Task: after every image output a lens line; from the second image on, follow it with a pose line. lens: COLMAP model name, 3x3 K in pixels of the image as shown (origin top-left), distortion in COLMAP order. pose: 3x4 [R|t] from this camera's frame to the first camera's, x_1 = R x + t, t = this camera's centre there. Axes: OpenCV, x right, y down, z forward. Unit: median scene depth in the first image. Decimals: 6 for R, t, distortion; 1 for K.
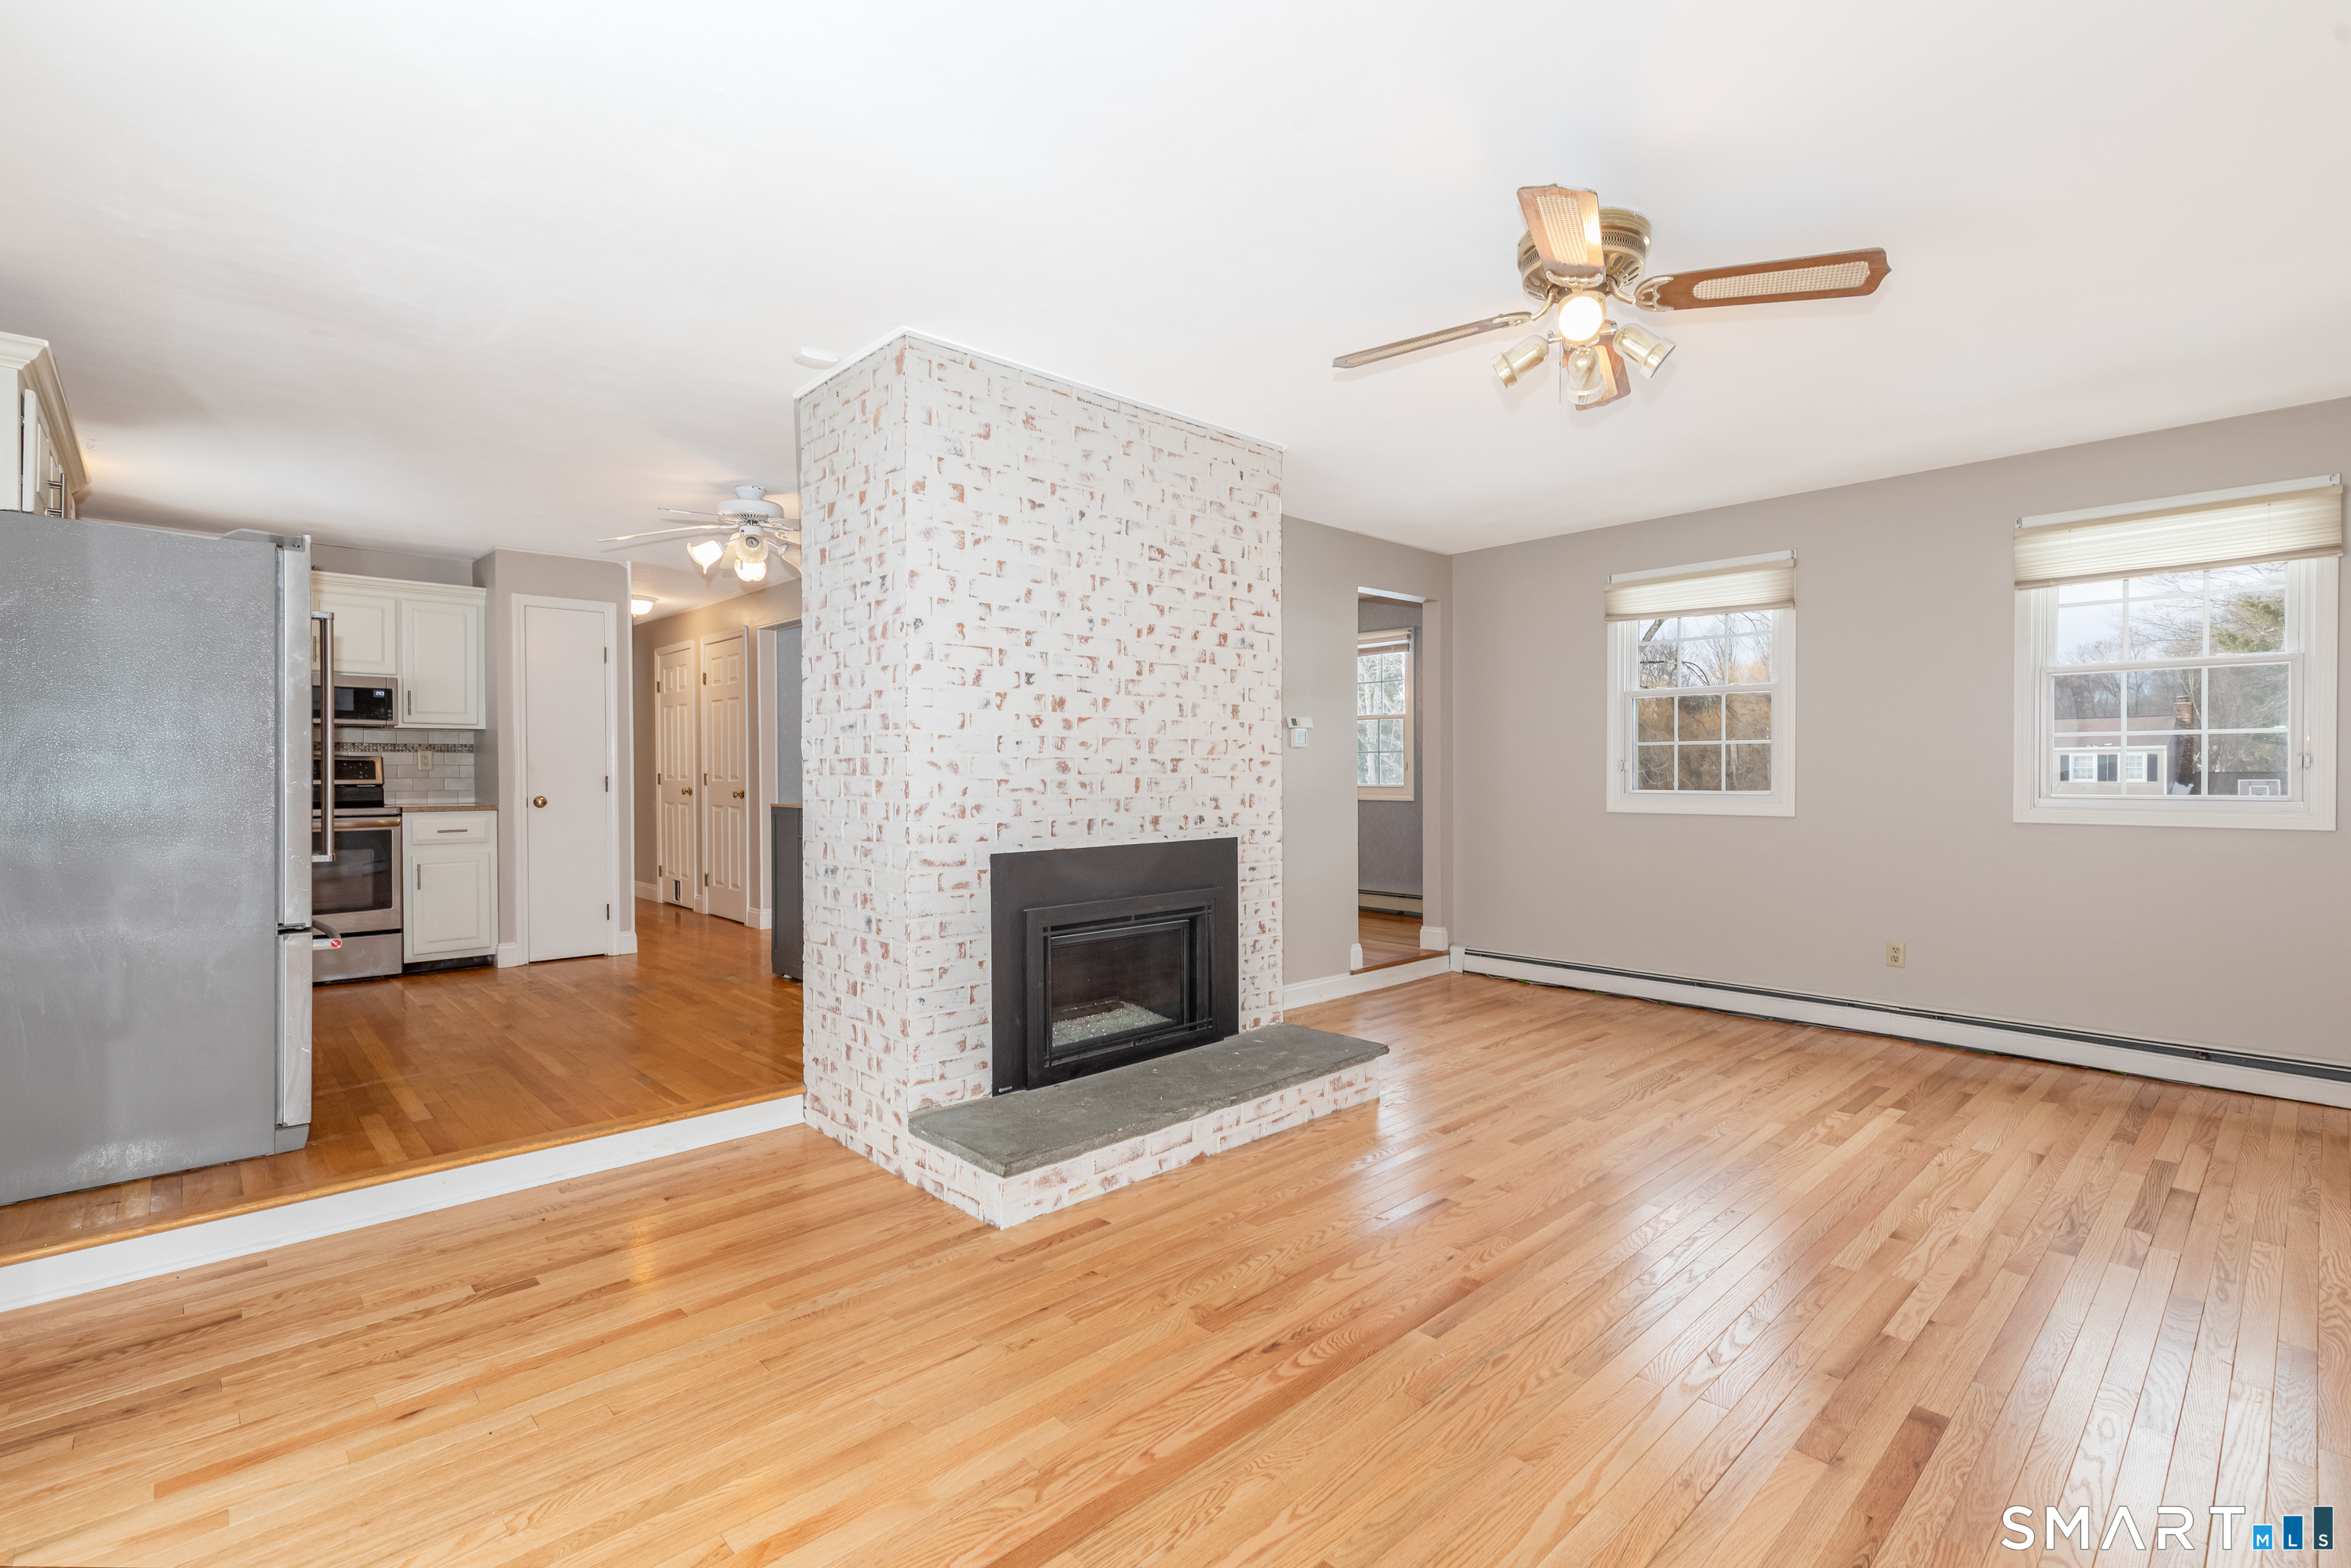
lens RADIAL K [[1084.5, 0, 1177.4], [0, 1084.5, 782.5], [0, 0, 1]] dist [0.018286, -0.004356]
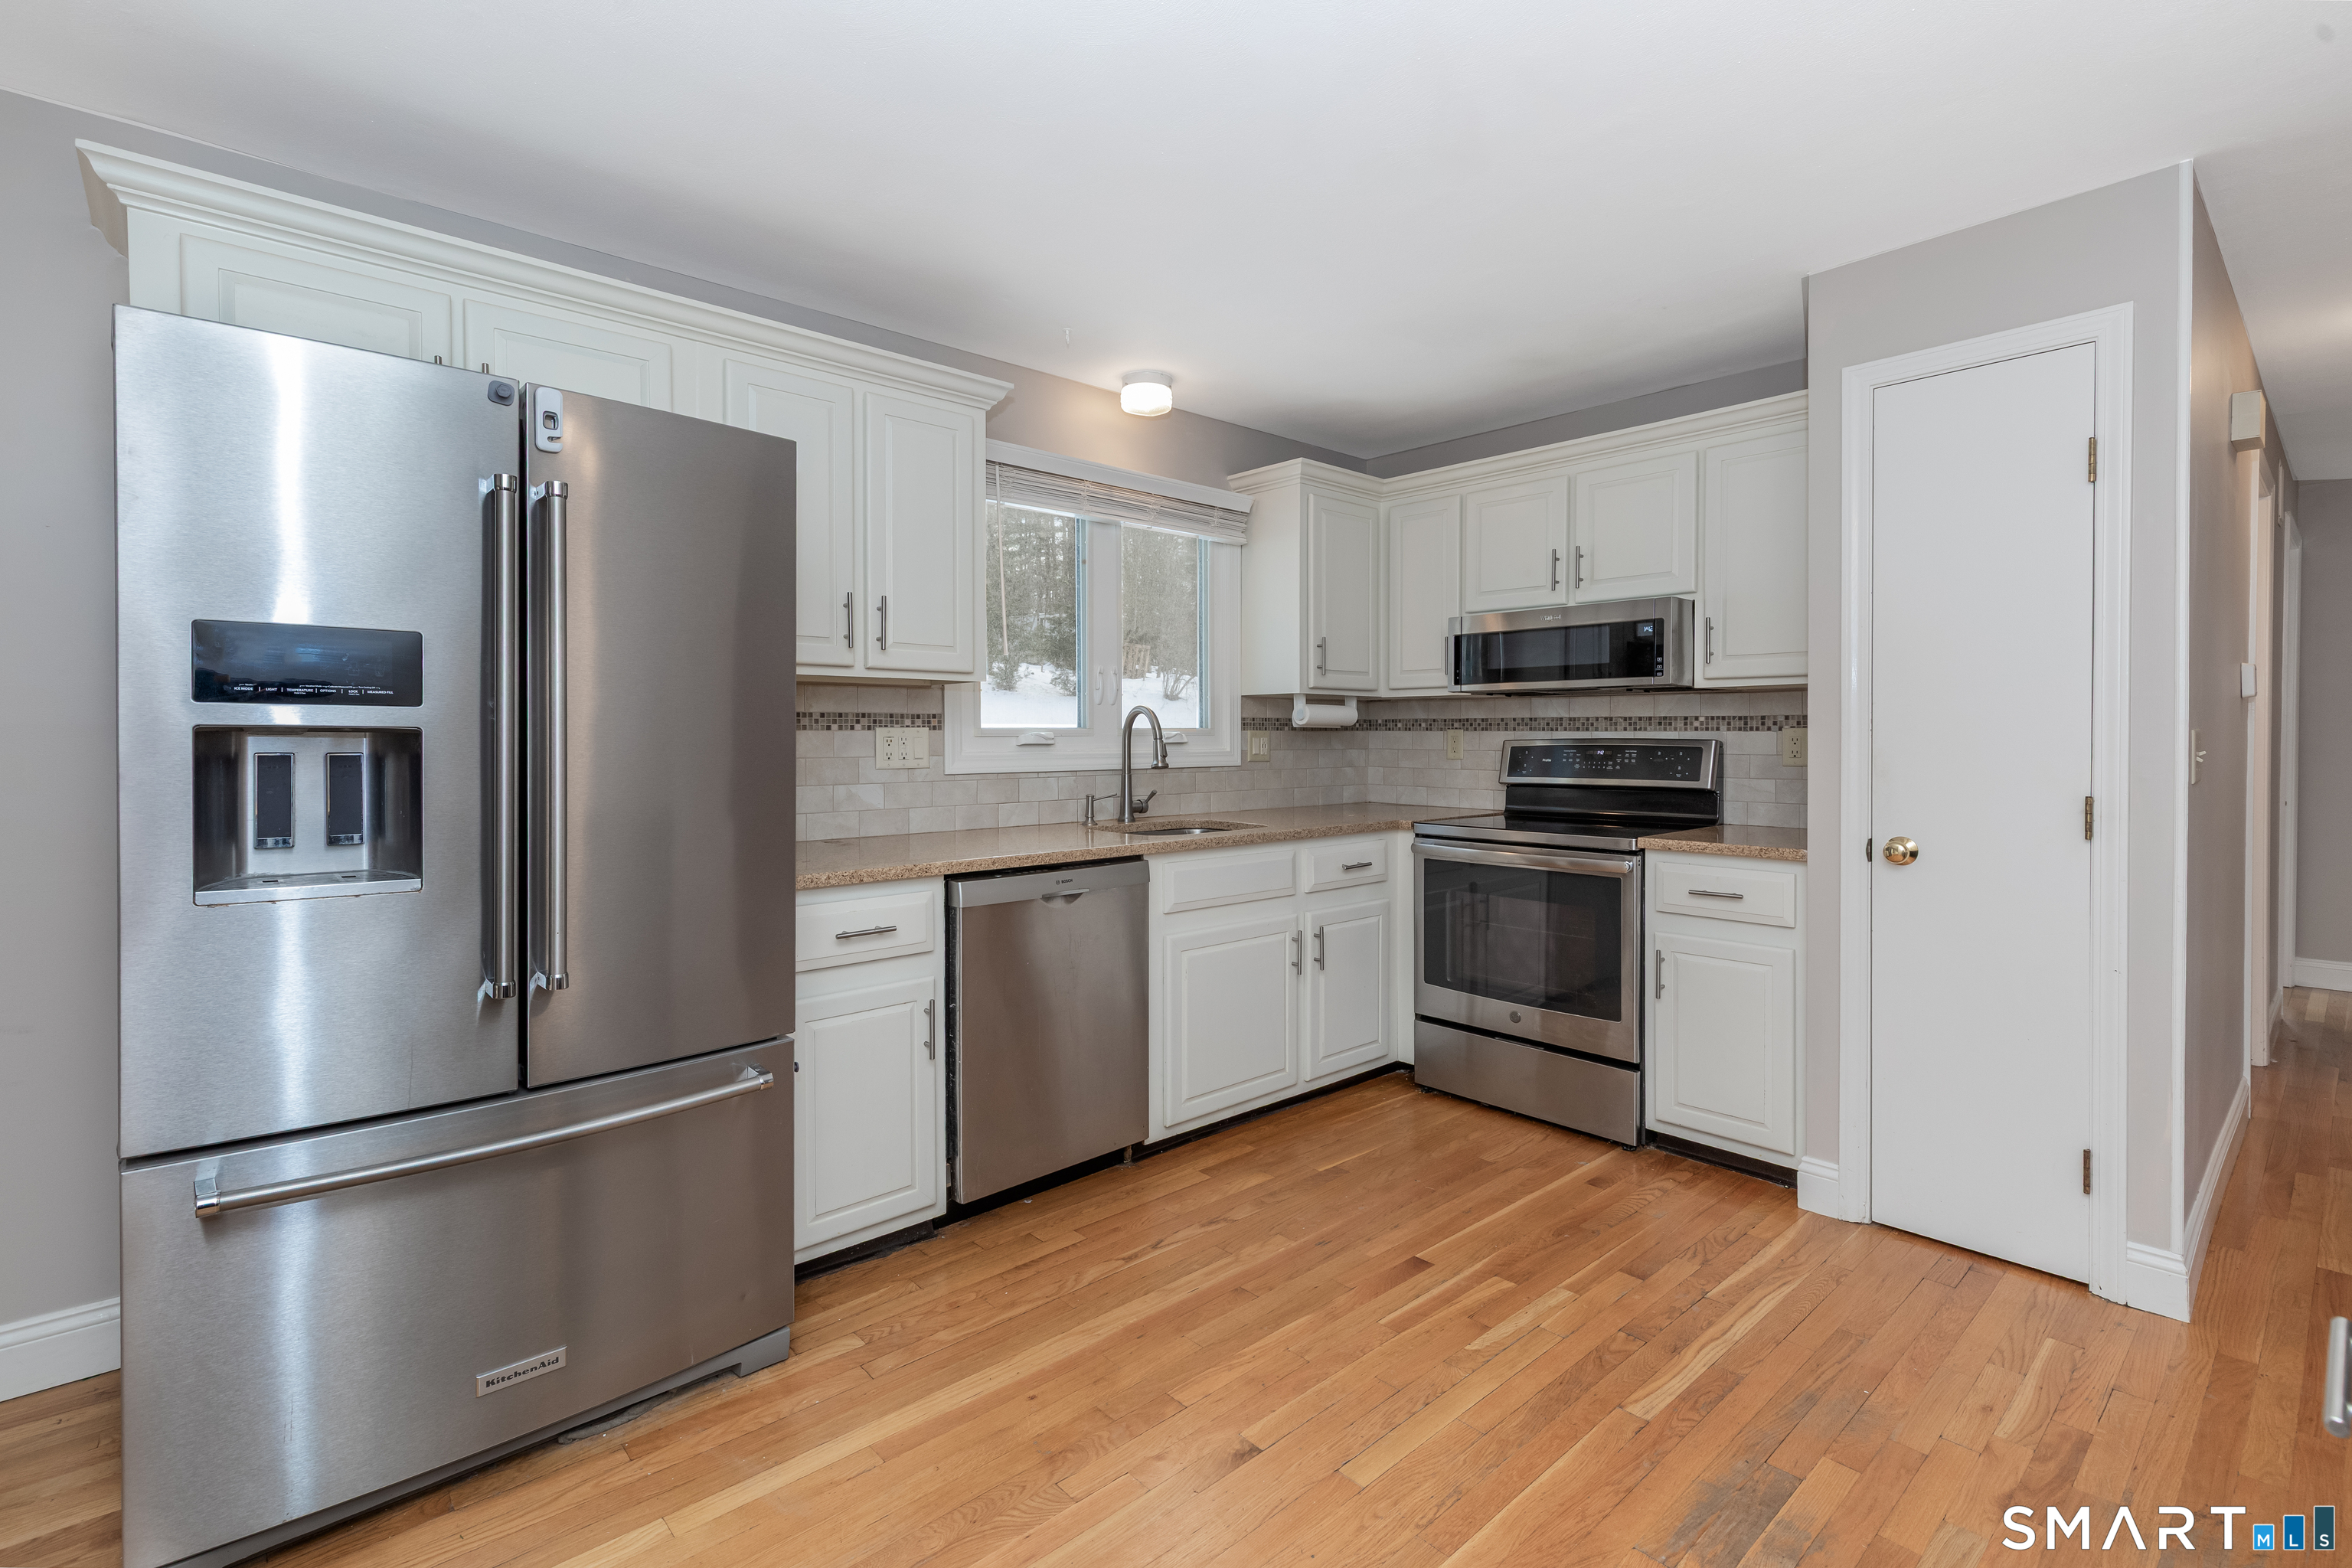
lens RADIAL K [[1085.0, 0, 1149.4], [0, 1085.0, 754.2], [0, 0, 1]] dist [0.018286, -0.004356]
pose [[-0.017028, 0.019808, -0.999659, -0.170321], [-0.006966, 0.999777, 0.019929, -0.027110], [0.999831, 0.007303, -0.016886, 0.759618]]
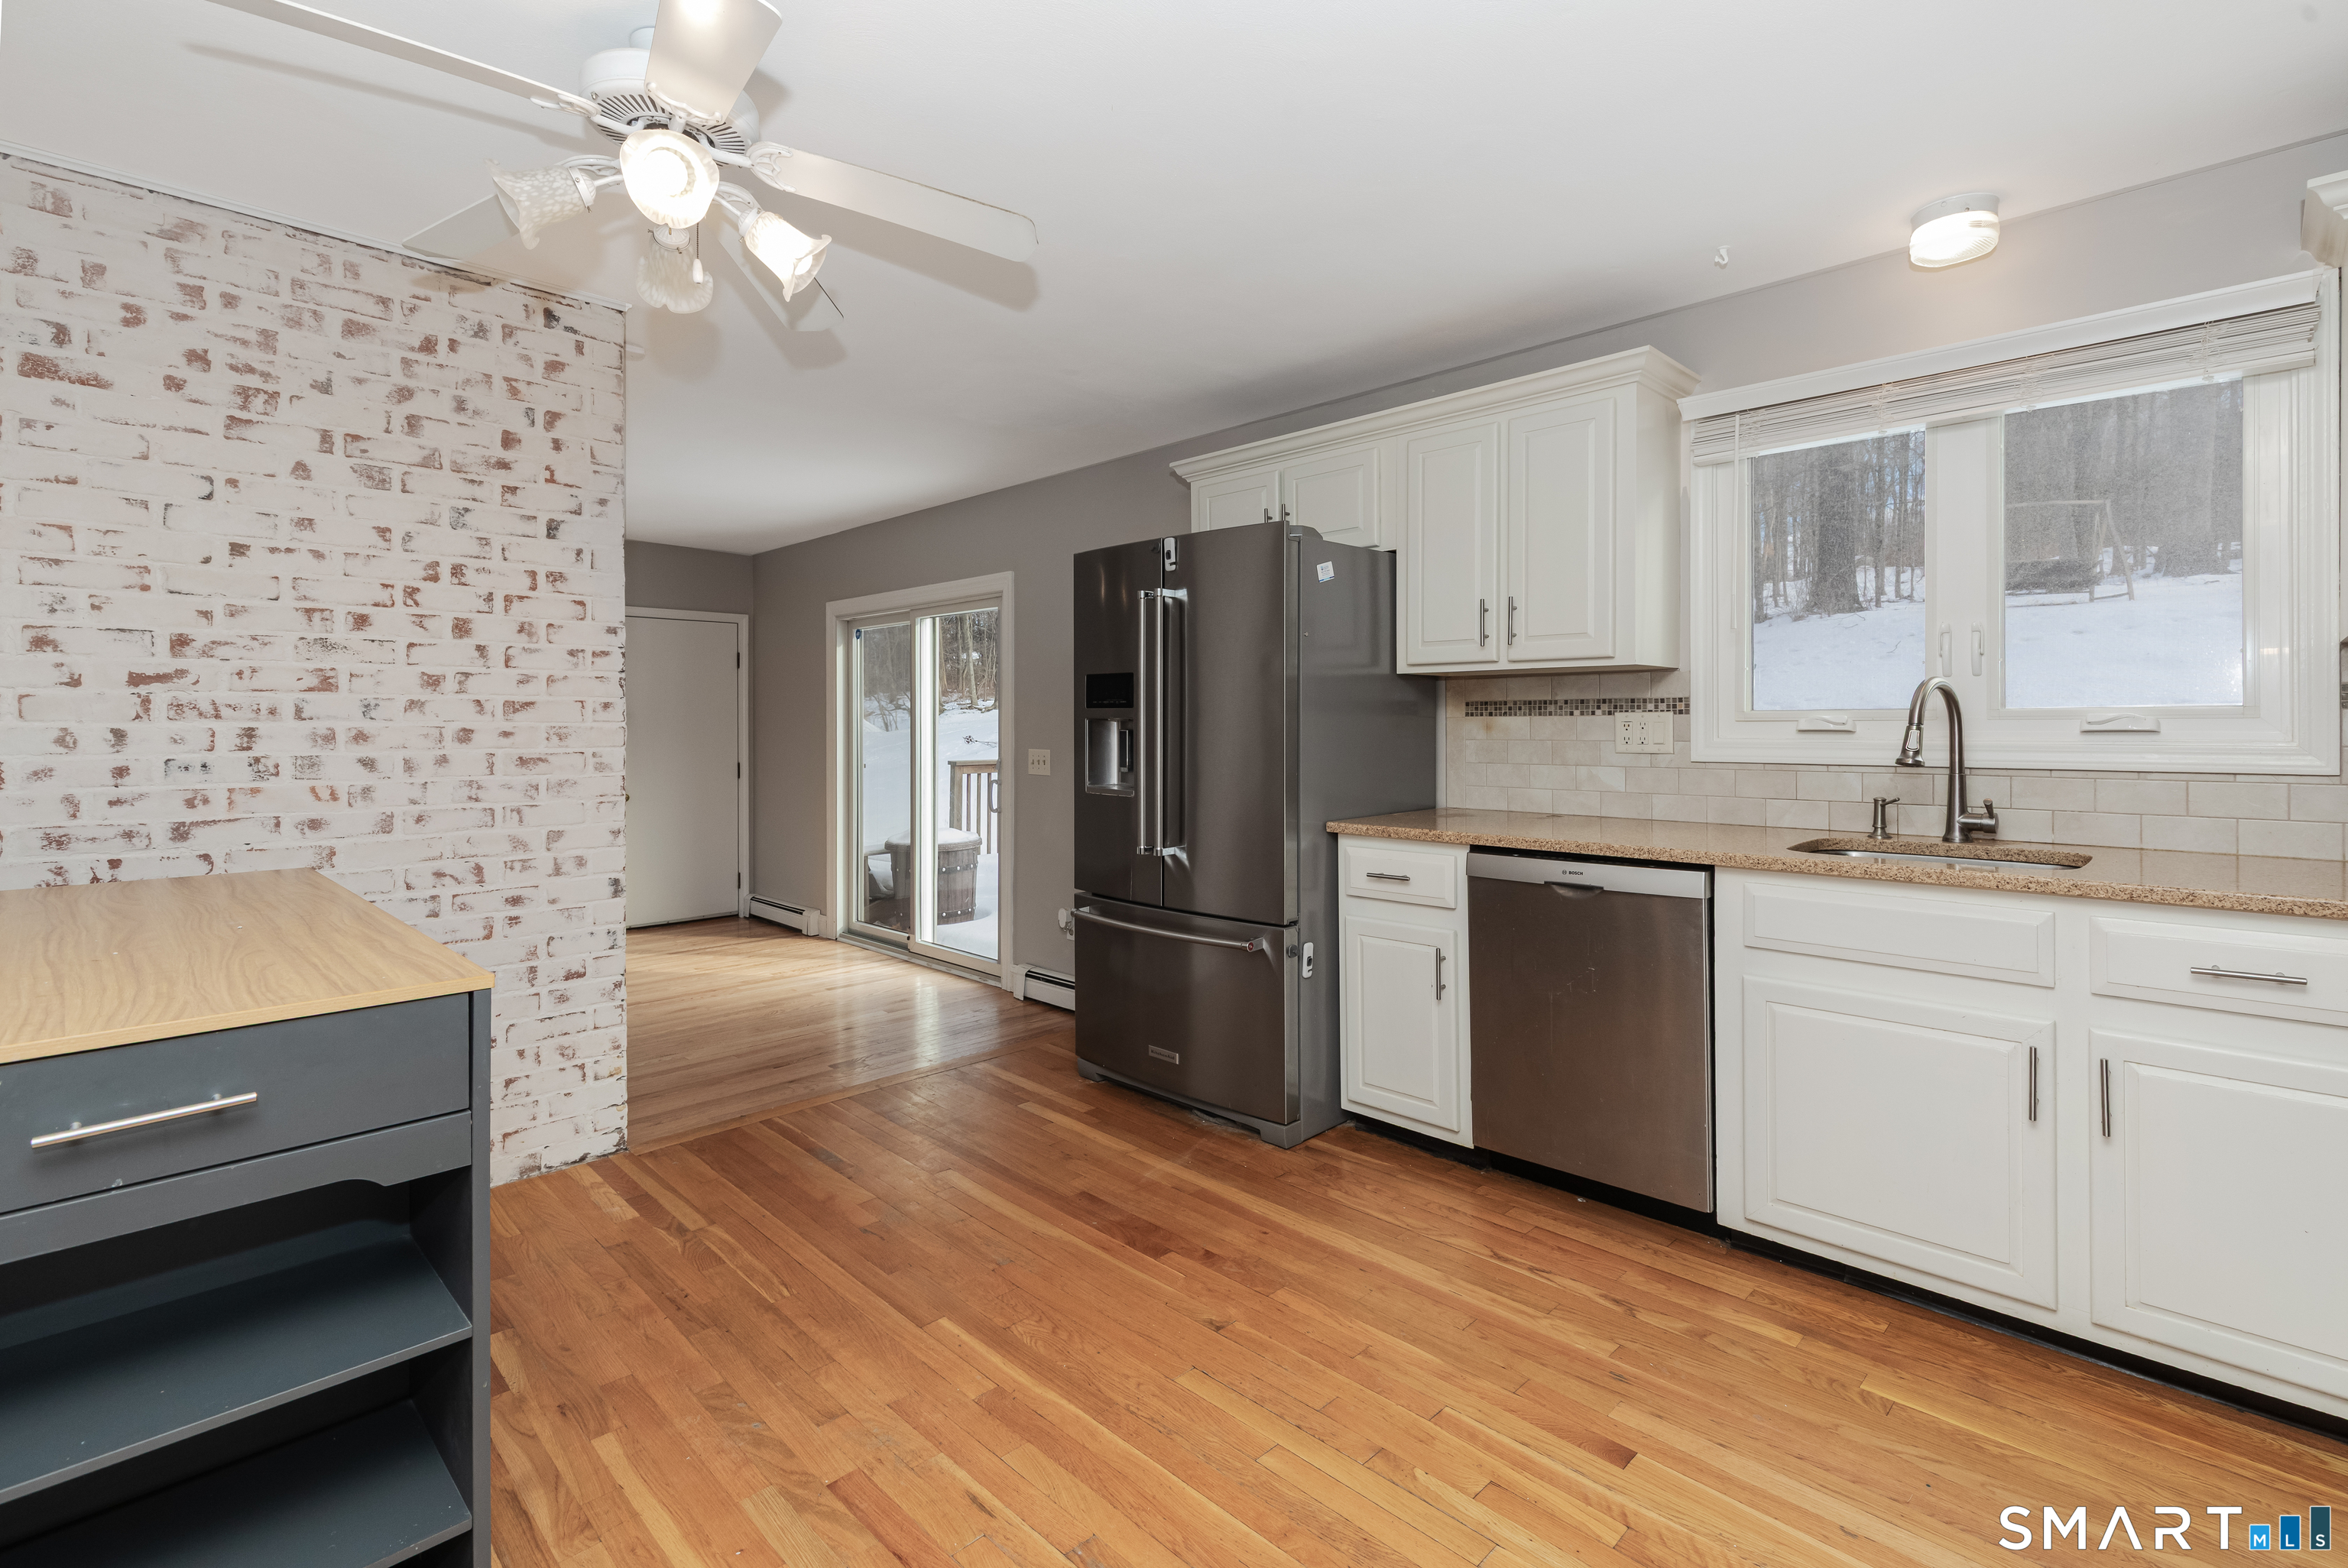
lens RADIAL K [[1083.0, 0, 1182.7], [0, 1083.0, 711.0], [0, 0, 1]] dist [0.018286, -0.004356]
pose [[-0.999027, 0.006778, -0.043576, -0.462309], [0.006795, 0.999977, -0.000258, -0.030739], [0.043573, -0.000554, -0.999050, 1.166615]]
